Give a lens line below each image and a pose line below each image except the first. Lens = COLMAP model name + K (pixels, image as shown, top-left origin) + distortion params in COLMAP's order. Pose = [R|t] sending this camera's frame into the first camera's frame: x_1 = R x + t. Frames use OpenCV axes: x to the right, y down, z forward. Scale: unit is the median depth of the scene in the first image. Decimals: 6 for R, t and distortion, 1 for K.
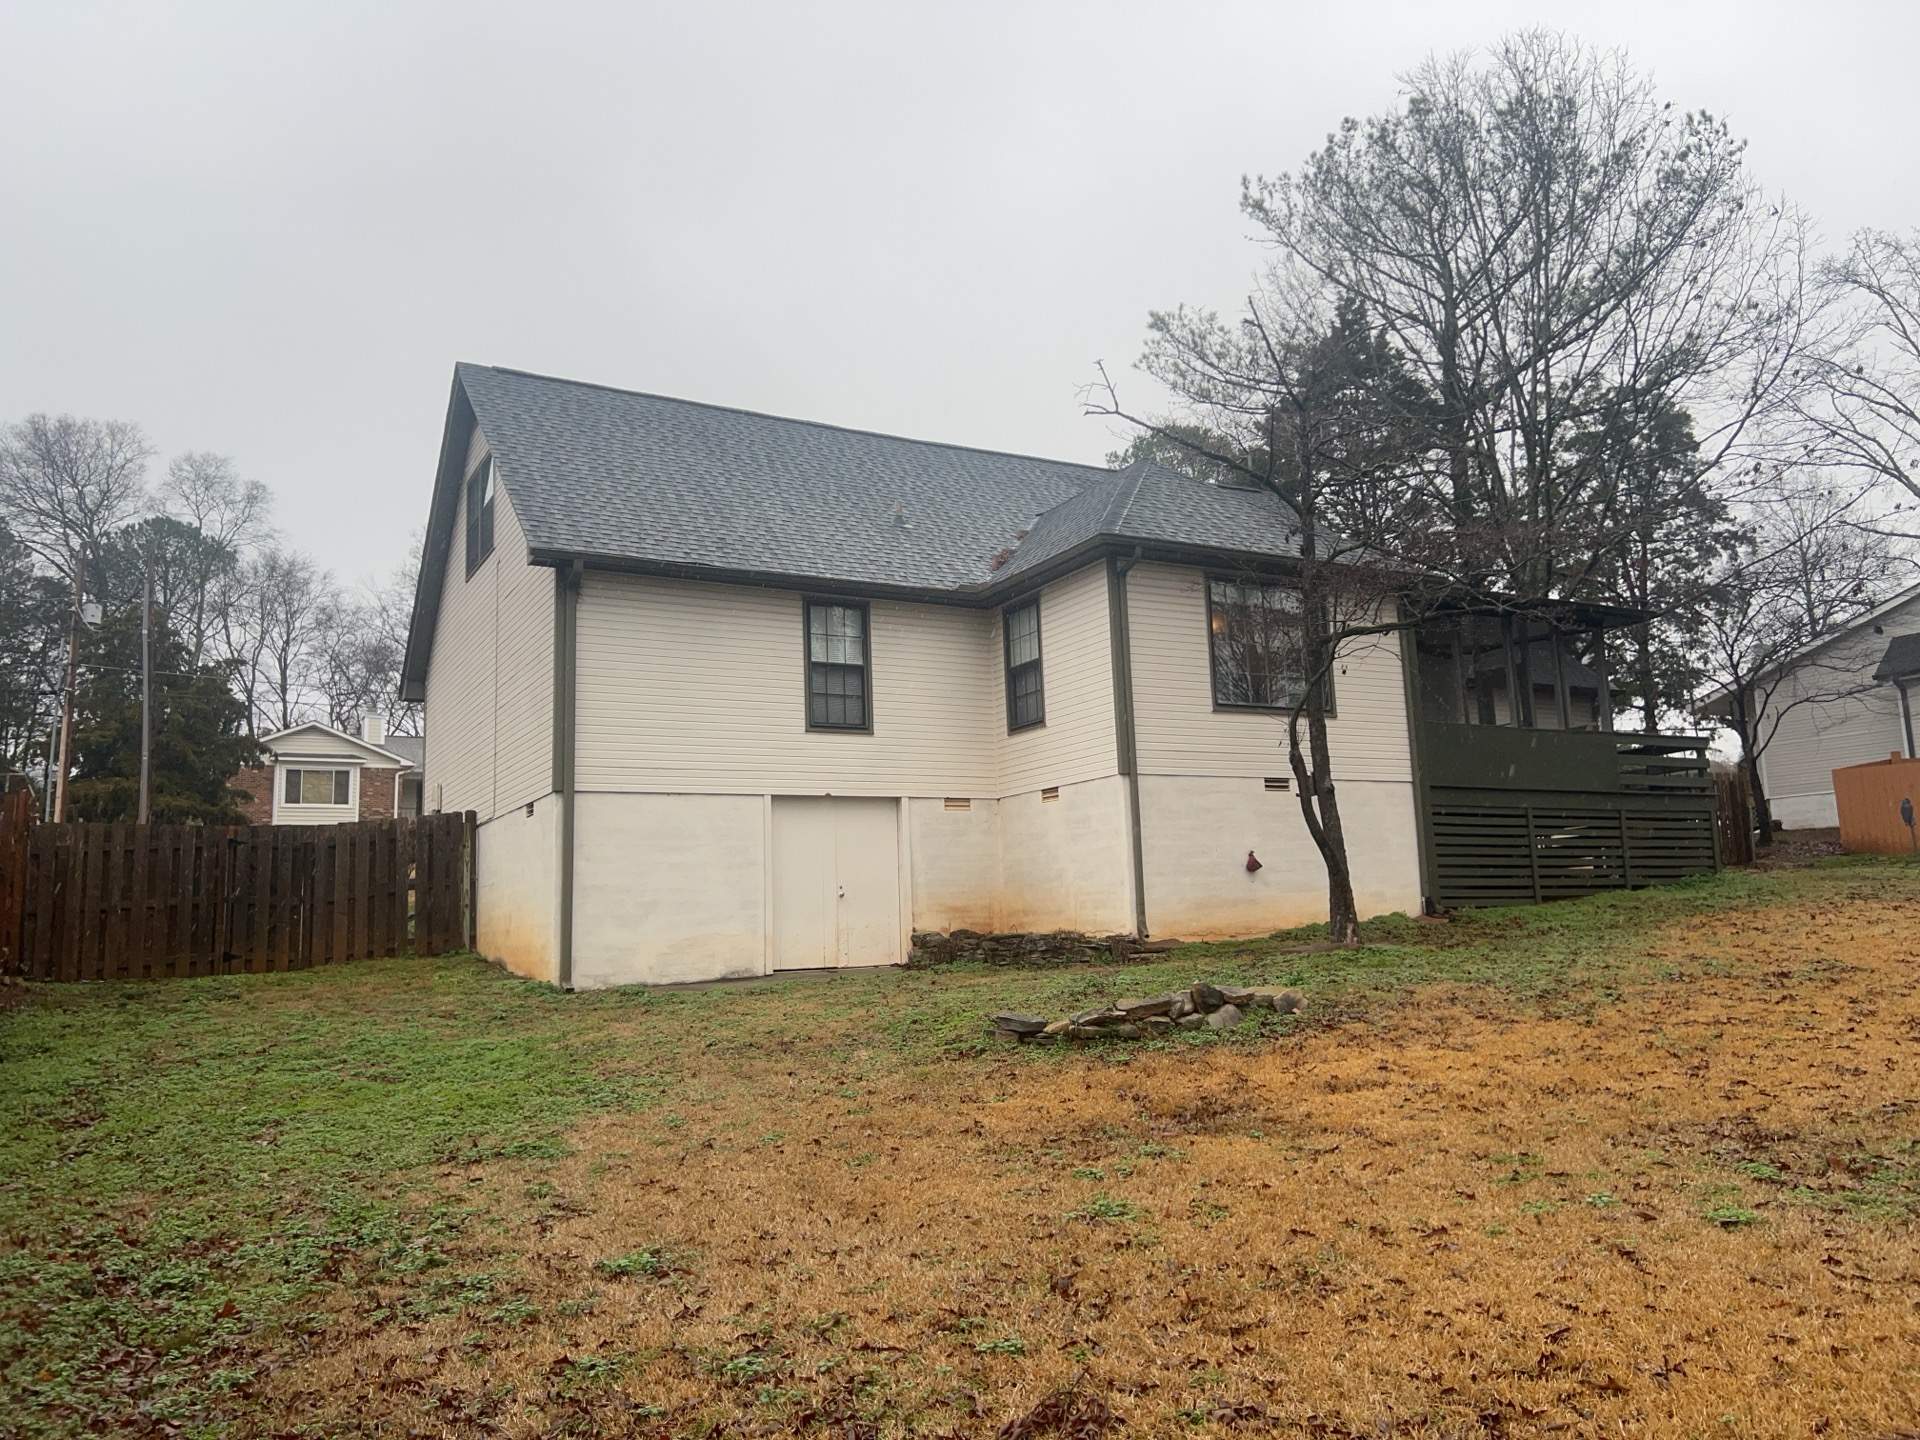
lens RADIAL K [[1470.2, 0, 961.8], [0, 1470.2, 718.6], [0, 0, 1]] dist [0.098356, -0.170996]
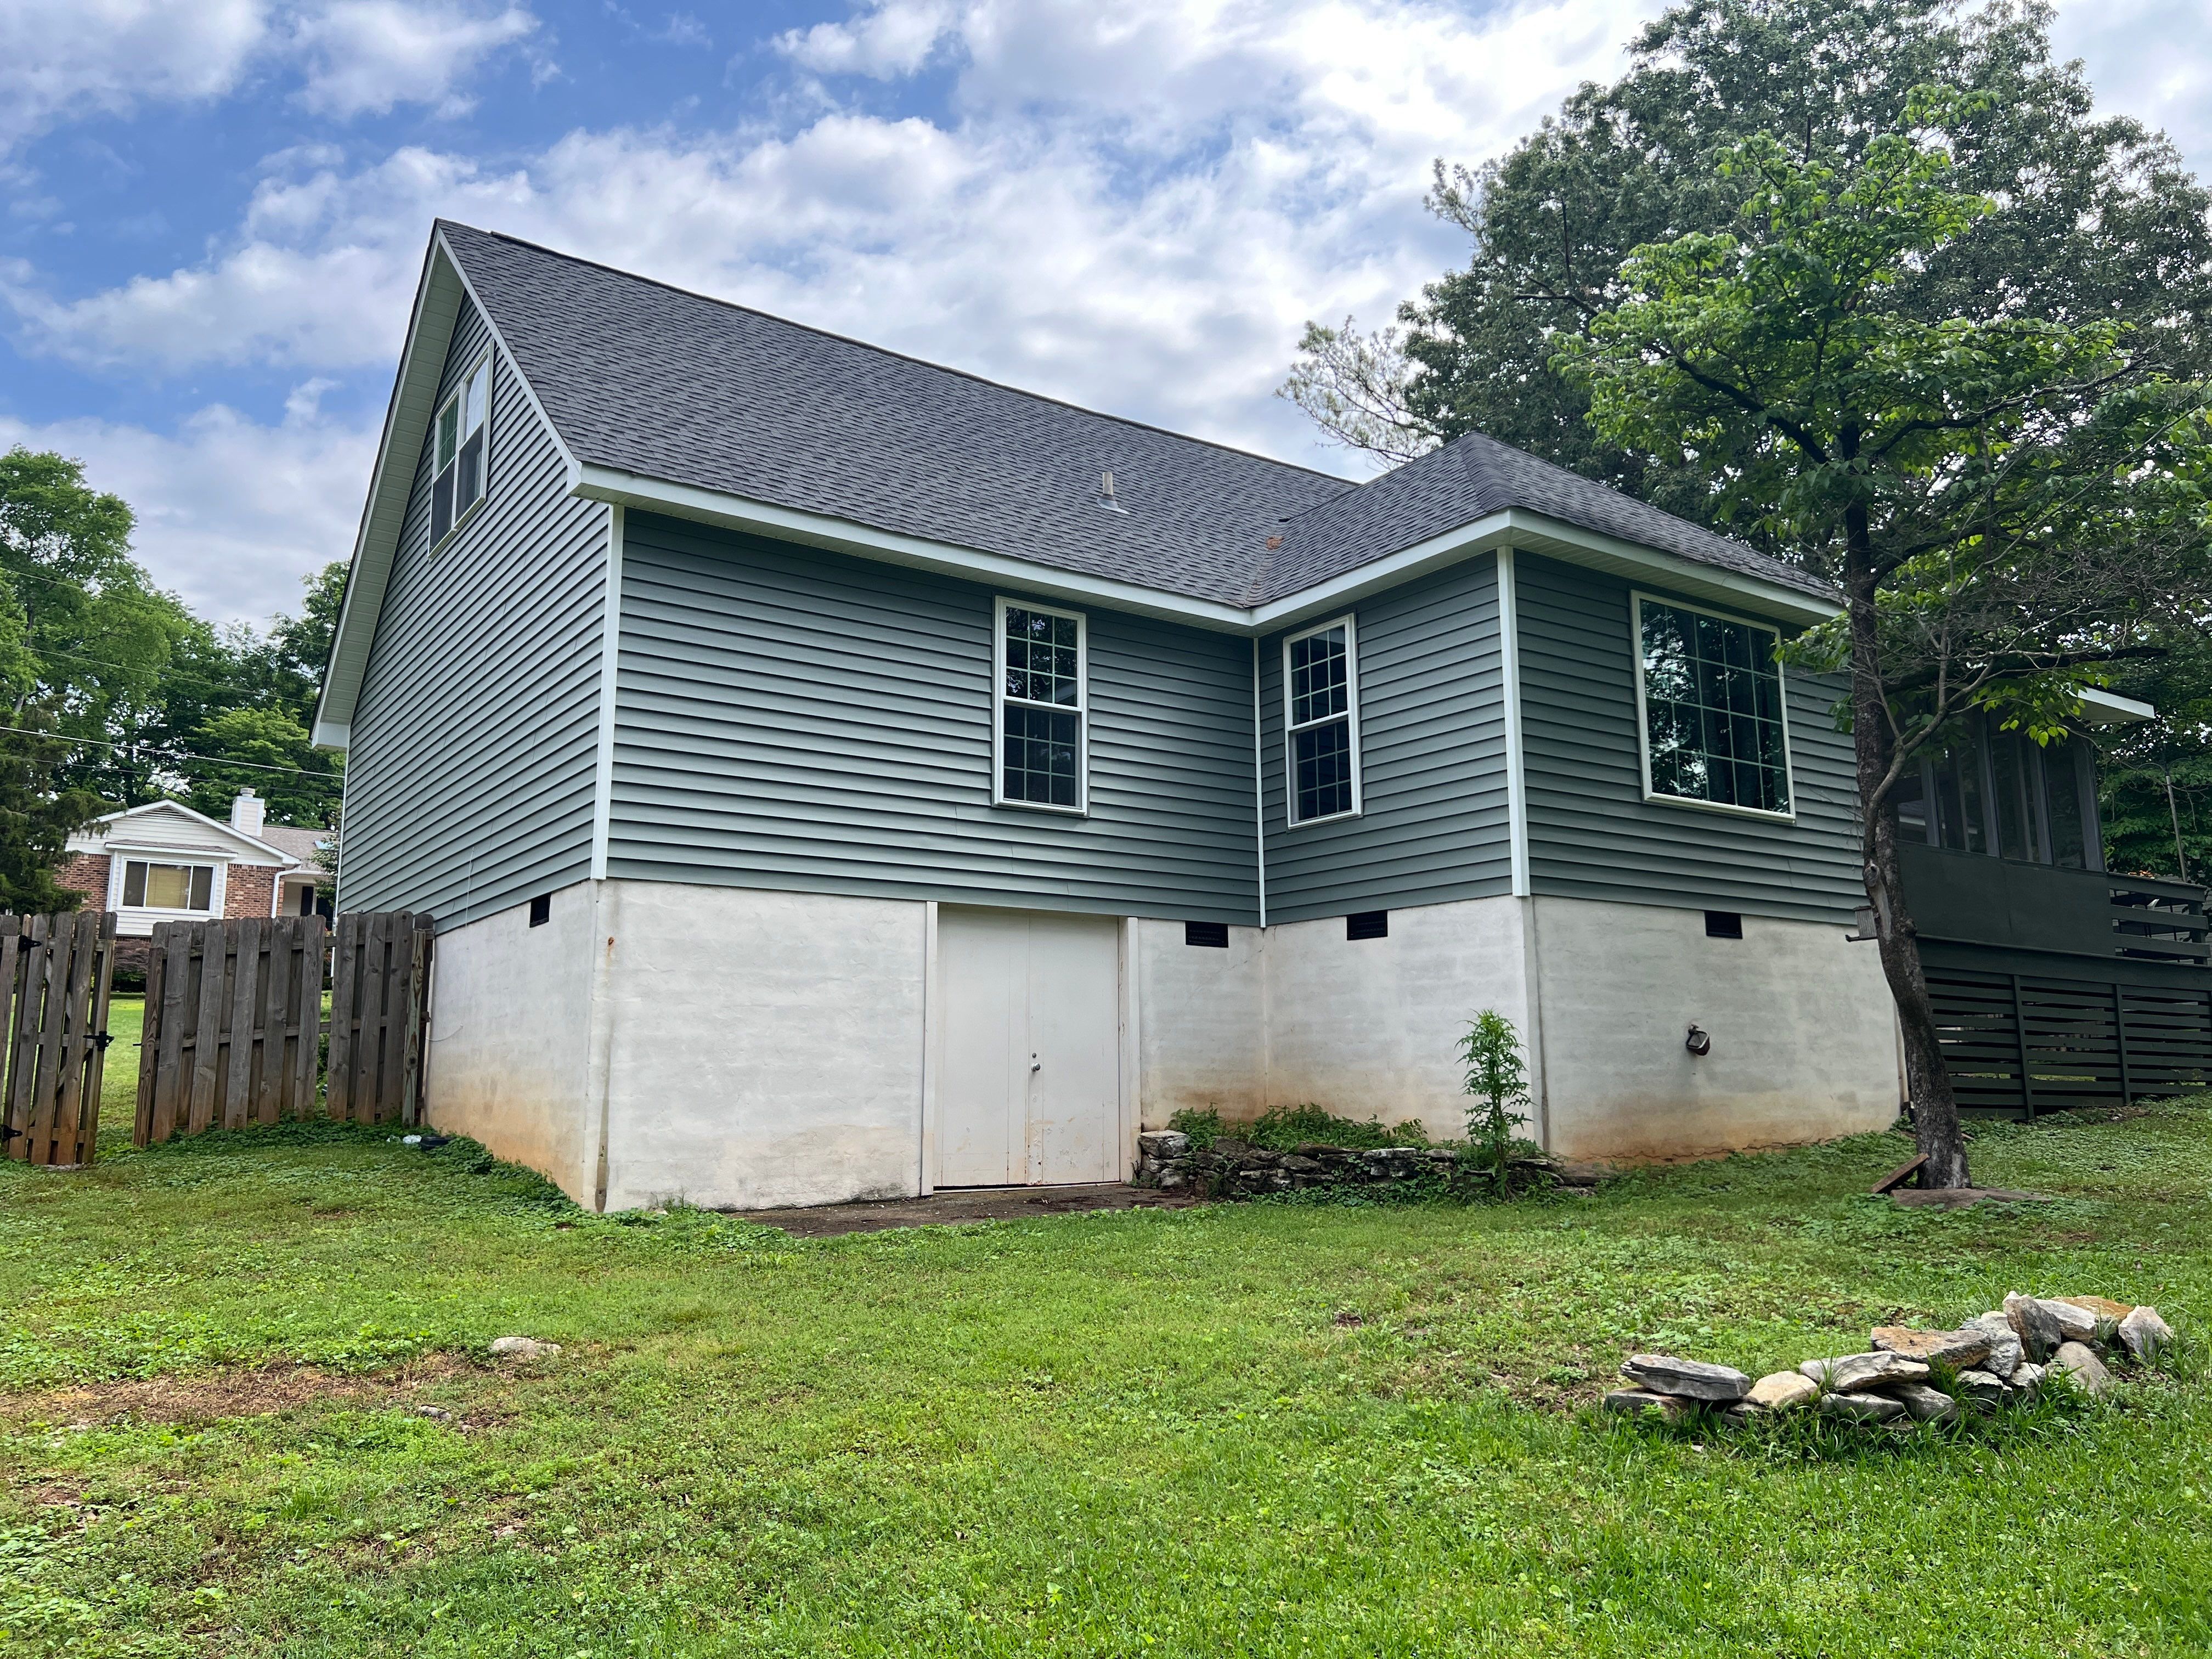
lens RADIAL K [[1549.7, 0, 1001.7], [0, 1549.7, 832.5], [0, 0, 1]] dist [0.086704, -0.115389]
pose [[0.995676, 0.048983, 0.078933, -0.150364], [-0.047385, 0.998635, -0.021994, 0.034370], [-0.079903, 0.018159, 0.996637, 0.335936]]
